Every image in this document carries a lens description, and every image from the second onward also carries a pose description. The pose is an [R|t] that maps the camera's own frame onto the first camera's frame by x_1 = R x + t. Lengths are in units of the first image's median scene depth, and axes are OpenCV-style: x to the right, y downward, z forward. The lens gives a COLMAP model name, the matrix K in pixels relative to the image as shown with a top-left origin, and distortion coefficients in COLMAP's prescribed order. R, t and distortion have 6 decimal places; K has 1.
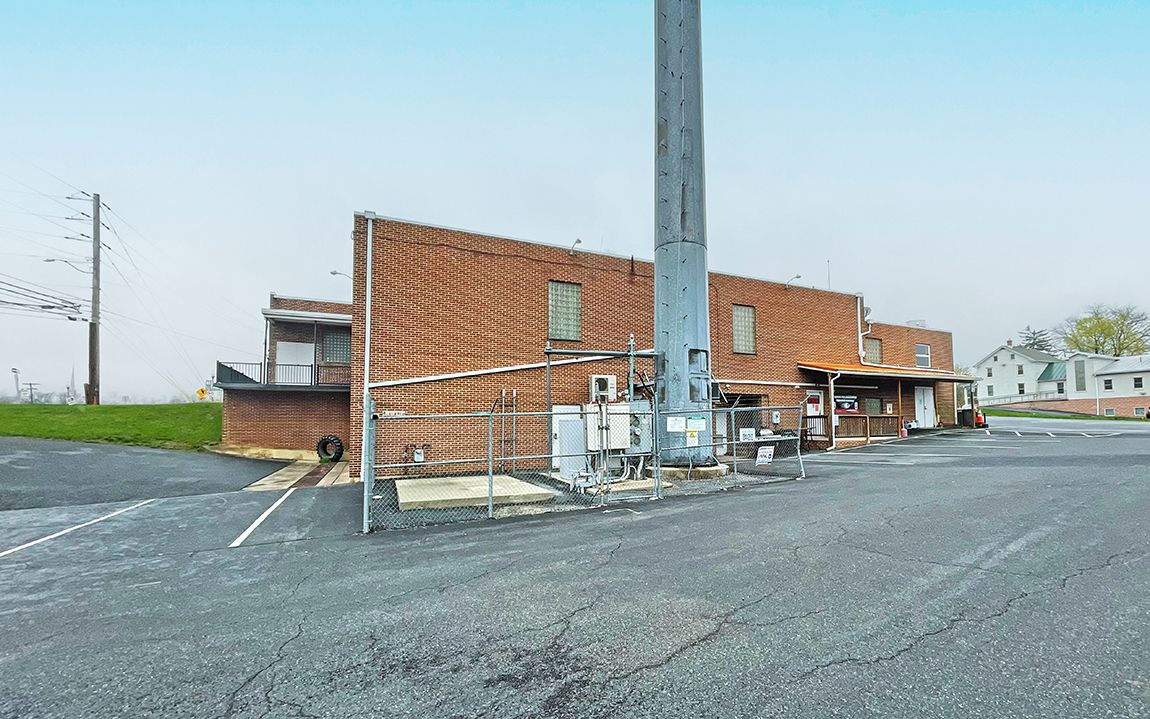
lens RADIAL K [[472.1, 0, 617.2], [0, 472.1, 400.6], [0, 0, 1]] dist [-0.005785, -0.000346]
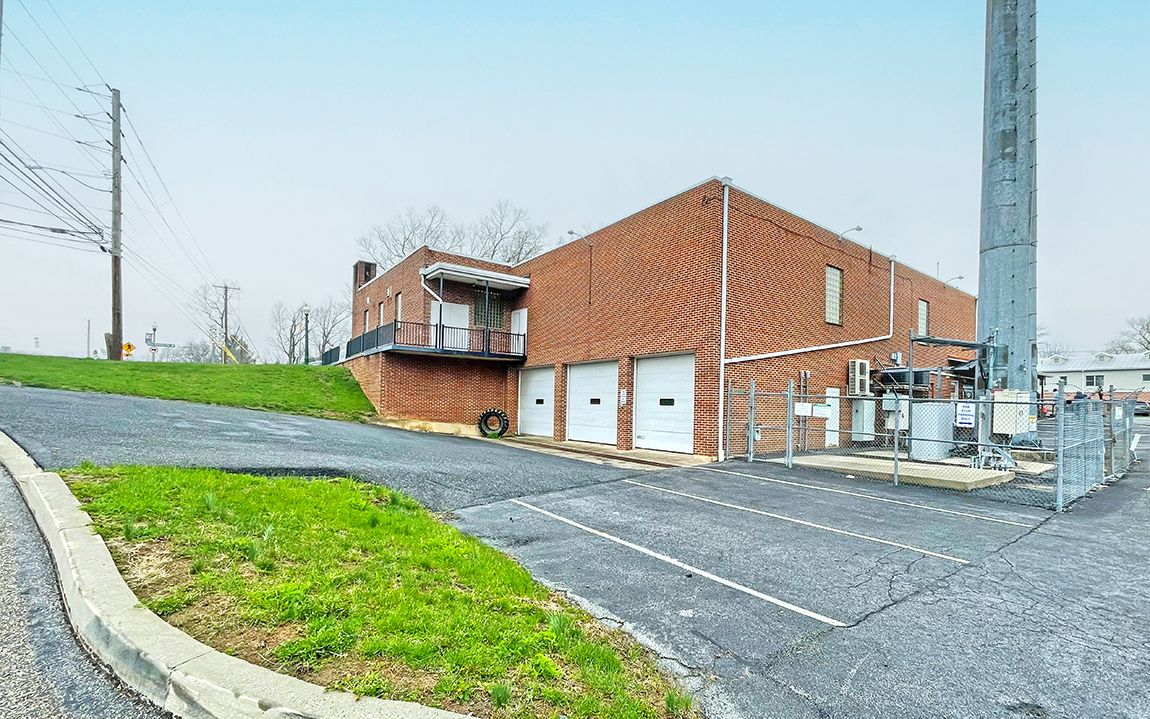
lens RADIAL K [[472.1, 0, 617.2], [0, 472.1, 400.6], [0, 0, 1]] dist [-0.005785, -0.000346]
pose [[0.978041, 0.029333, 0.206338, -0.563117], [-0.039849, 0.998100, 0.046992, 0.006622], [-0.204568, -0.054182, 0.977352, 0.055987]]
